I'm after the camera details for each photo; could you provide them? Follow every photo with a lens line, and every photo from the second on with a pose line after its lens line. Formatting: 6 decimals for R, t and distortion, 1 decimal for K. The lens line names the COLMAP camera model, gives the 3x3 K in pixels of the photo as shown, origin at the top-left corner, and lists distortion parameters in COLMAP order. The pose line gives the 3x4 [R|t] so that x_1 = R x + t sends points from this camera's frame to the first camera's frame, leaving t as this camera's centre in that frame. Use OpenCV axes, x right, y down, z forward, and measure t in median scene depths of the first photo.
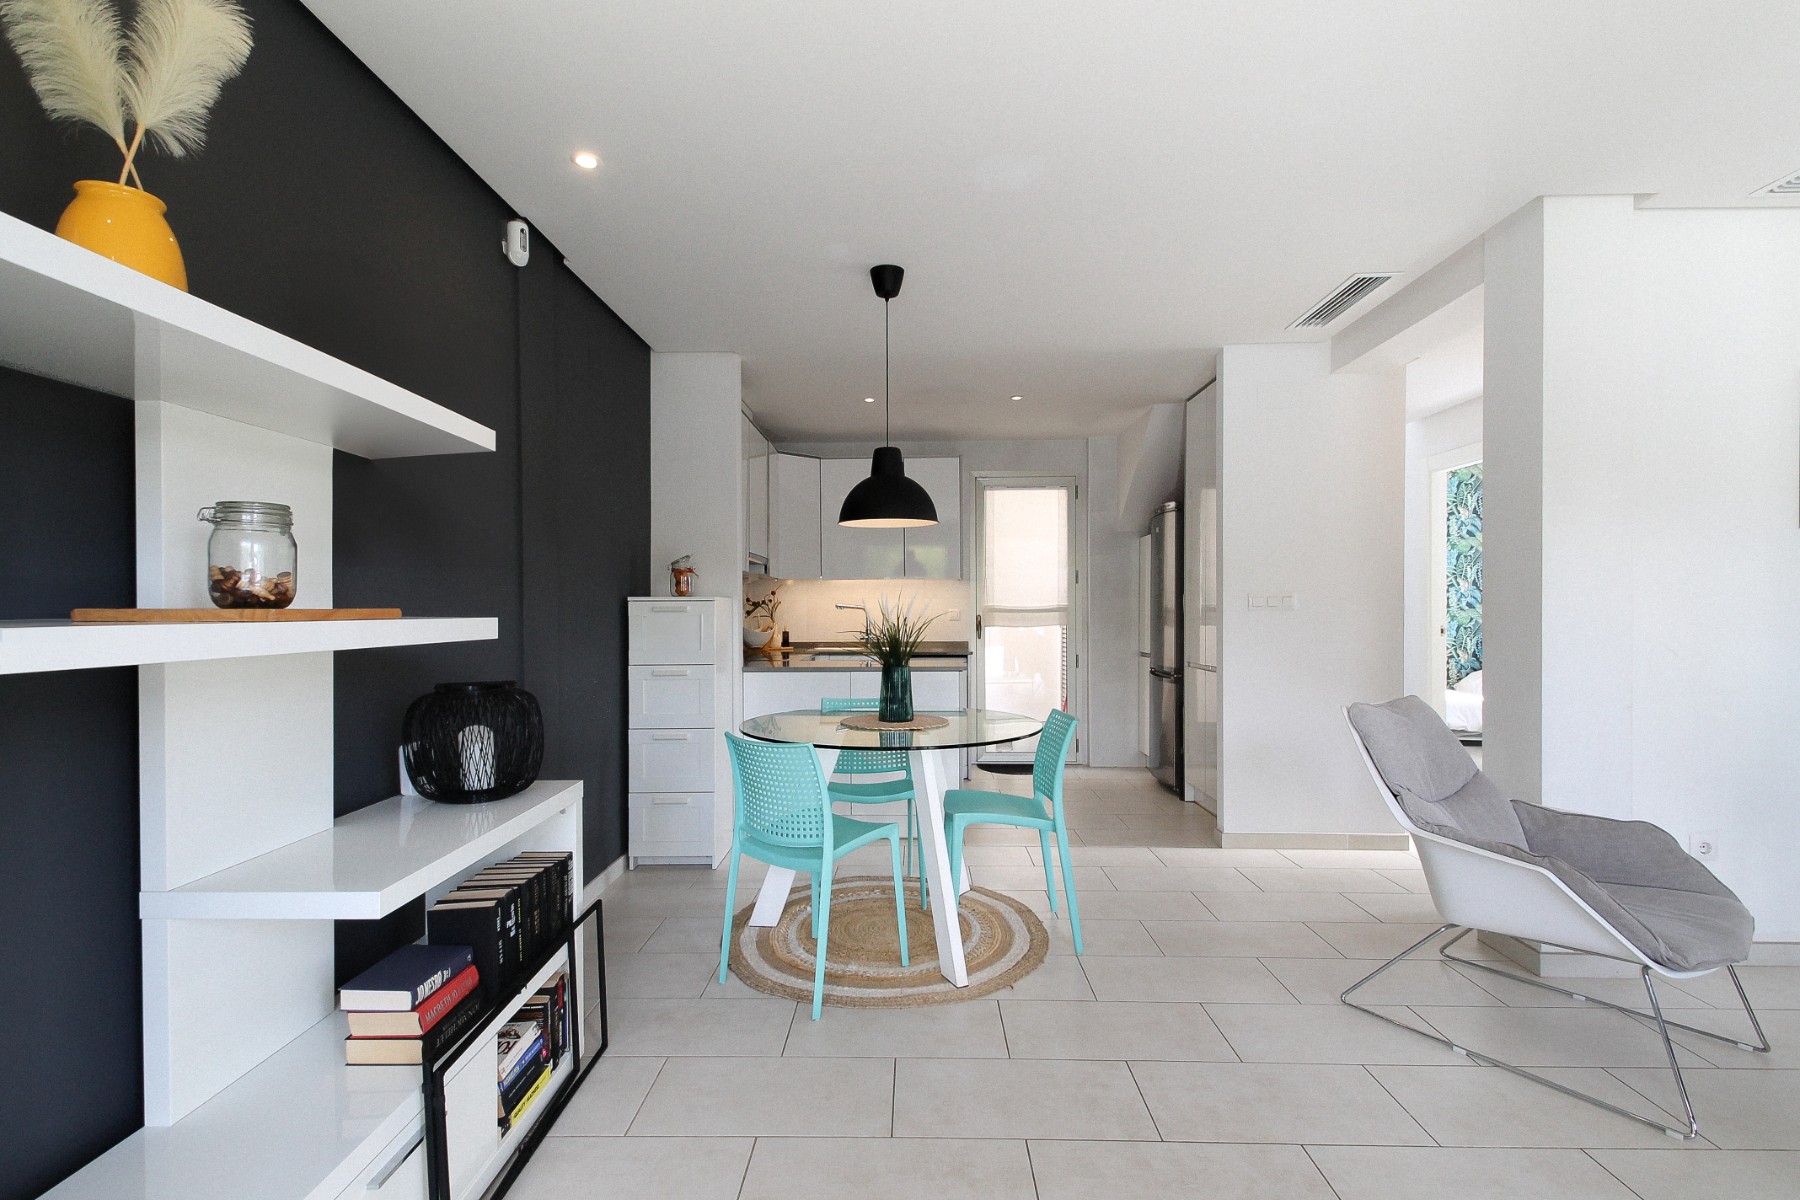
lens RADIAL K [[857.4, 0, 898.8], [0, 857.4, 612.9], [0, 0, 1]] dist [0.001112, -0.000098]
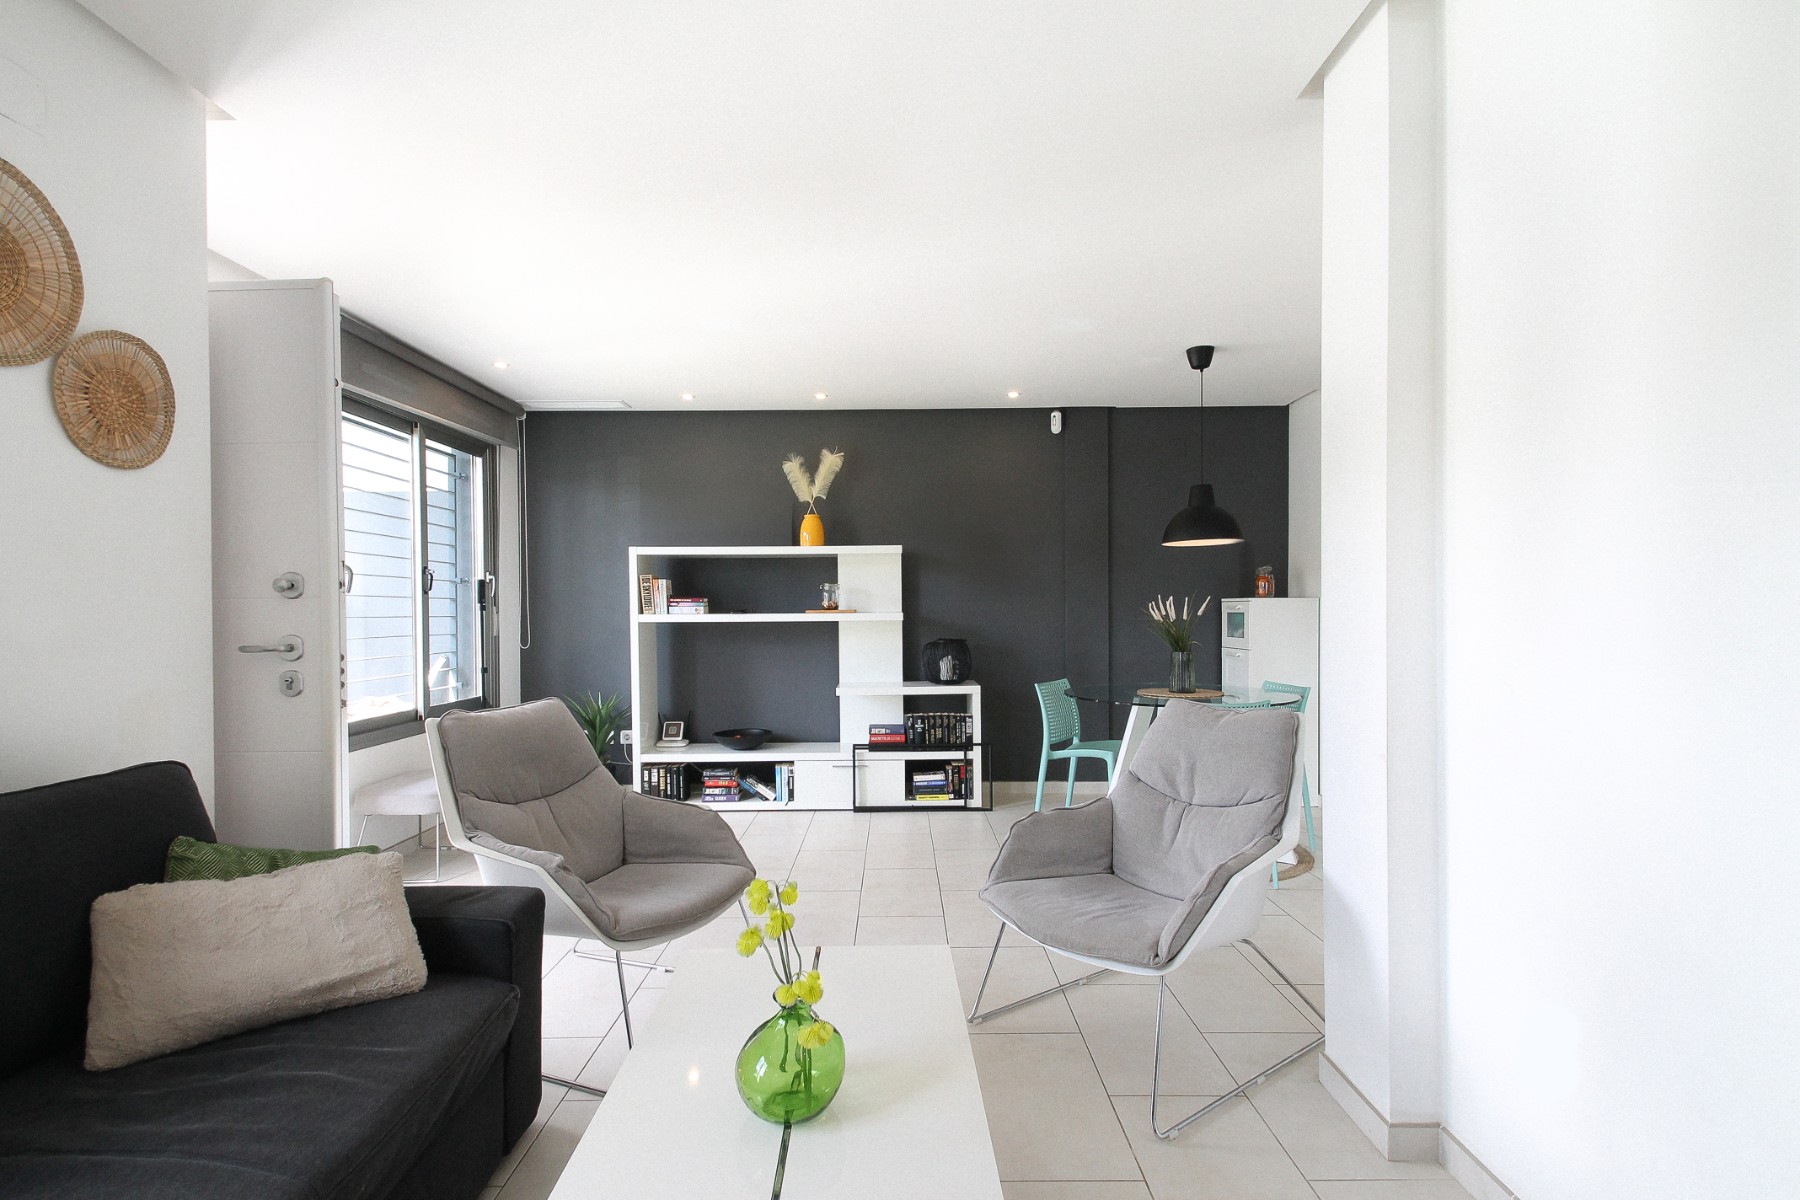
lens RADIAL K [[857.4, 0, 898.8], [0, 857.4, 612.9], [0, 0, 1]] dist [0.001112, -0.000098]
pose [[0.018713, -0.005075, -0.999812, 1.542329], [-0.002555, 0.999984, -0.005124, 0.012682], [0.999822, 0.002650, 0.018700, 0.618055]]
